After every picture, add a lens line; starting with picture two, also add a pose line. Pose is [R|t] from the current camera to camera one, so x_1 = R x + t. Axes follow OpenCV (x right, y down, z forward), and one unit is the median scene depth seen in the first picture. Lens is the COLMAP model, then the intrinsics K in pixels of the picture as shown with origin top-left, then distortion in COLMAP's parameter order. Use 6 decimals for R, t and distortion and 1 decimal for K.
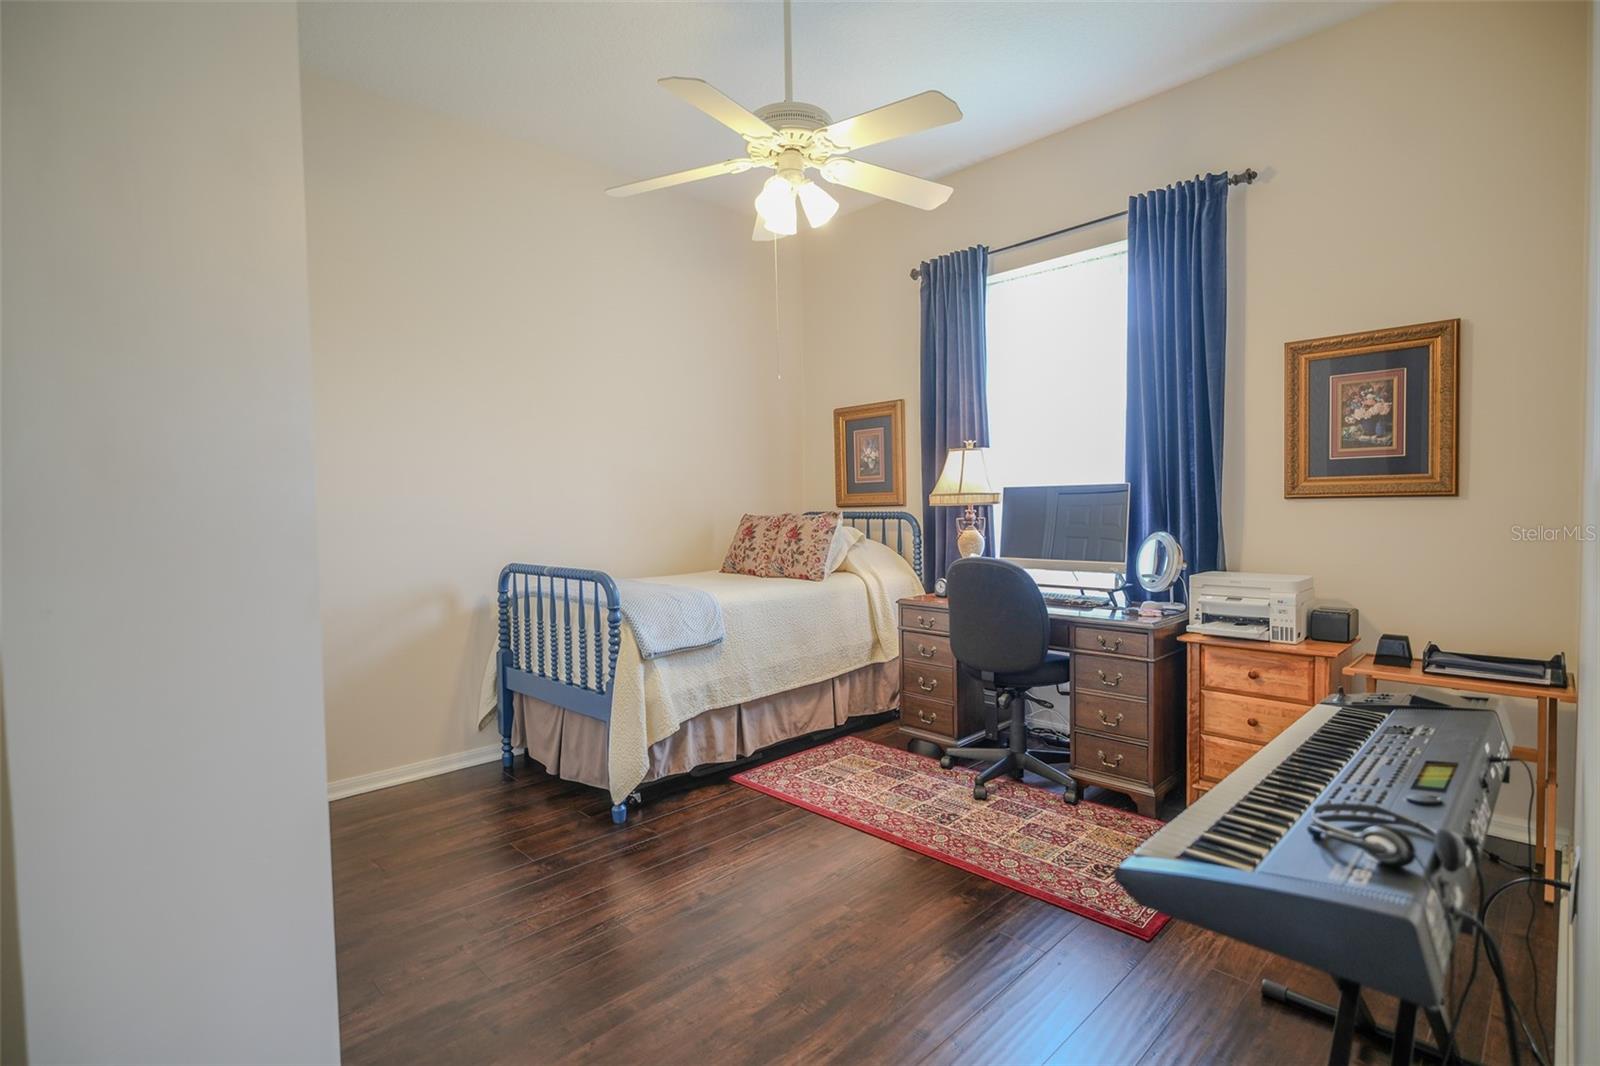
lens RADIAL K [[739.6, 0, 803.3], [0, 739.6, 526.8], [0, 0, 1]] dist [0.000642, -0.003559]
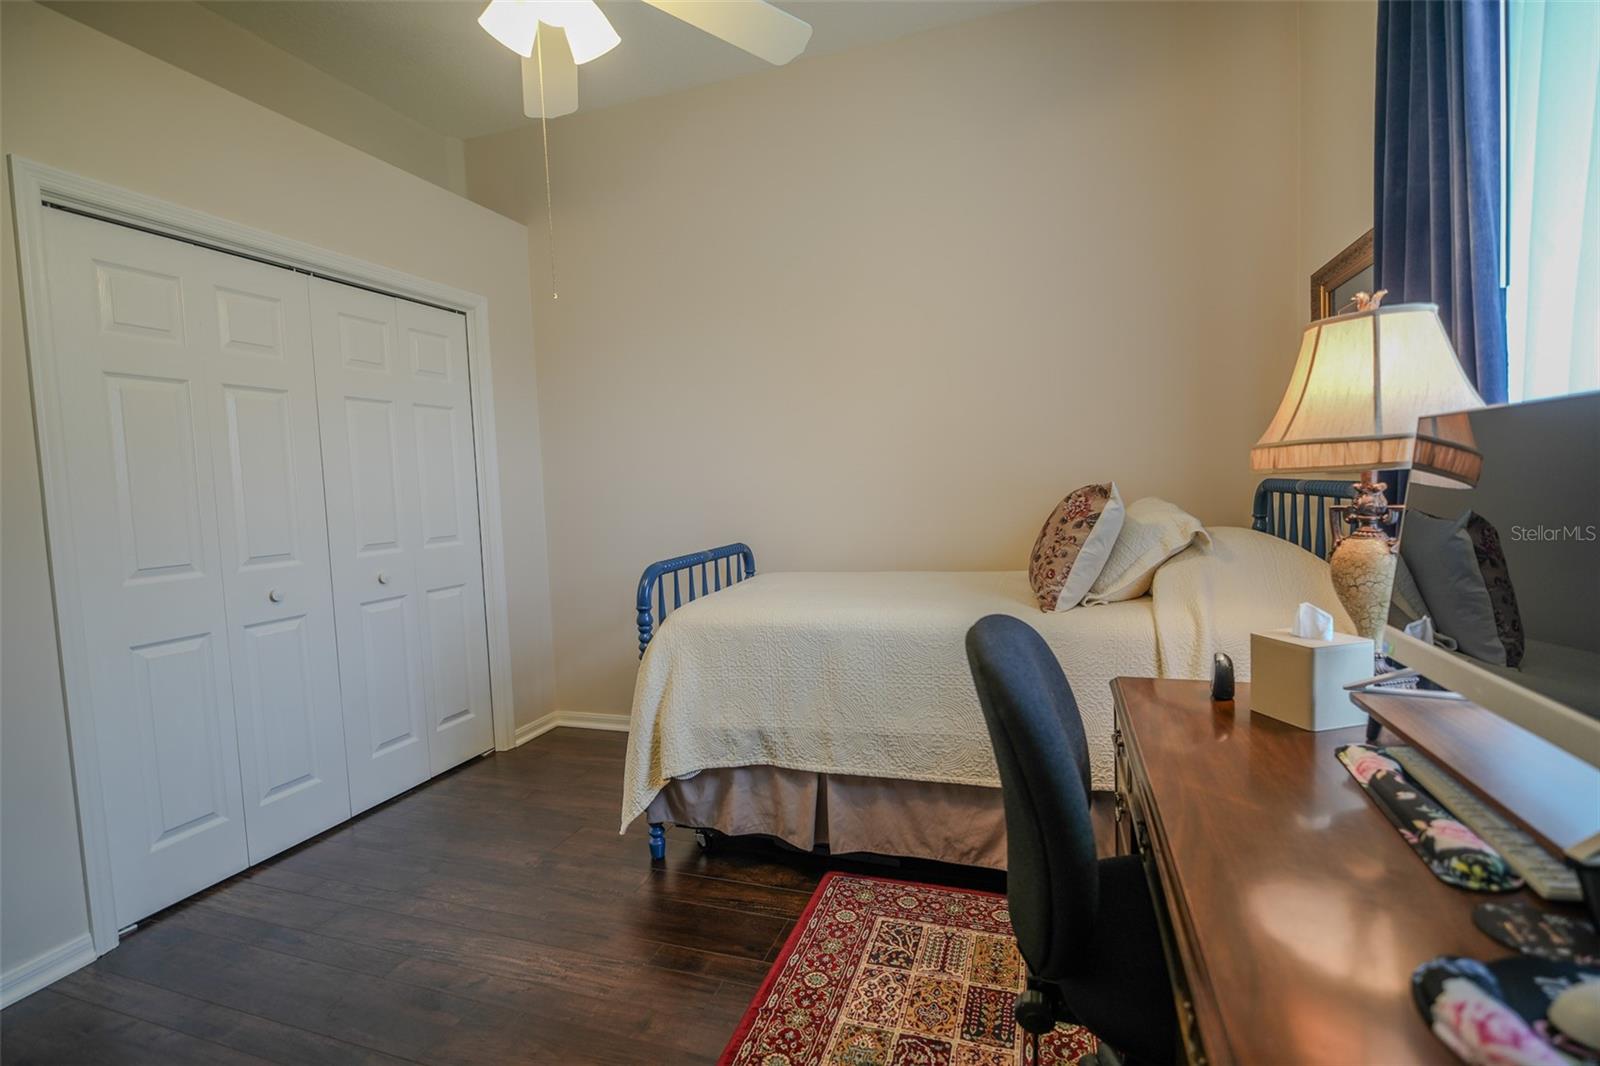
lens RADIAL K [[739.6, 0, 792.4], [0, 739.6, 529.8], [0, 0, 1]] dist [0.000642, -0.003559]
pose [[0.456374, 0.057091, -0.887955, 0.485461], [-0.004318, 0.998070, 0.061952, -0.024888], [0.889778, -0.024439, 0.455739, 0.663811]]
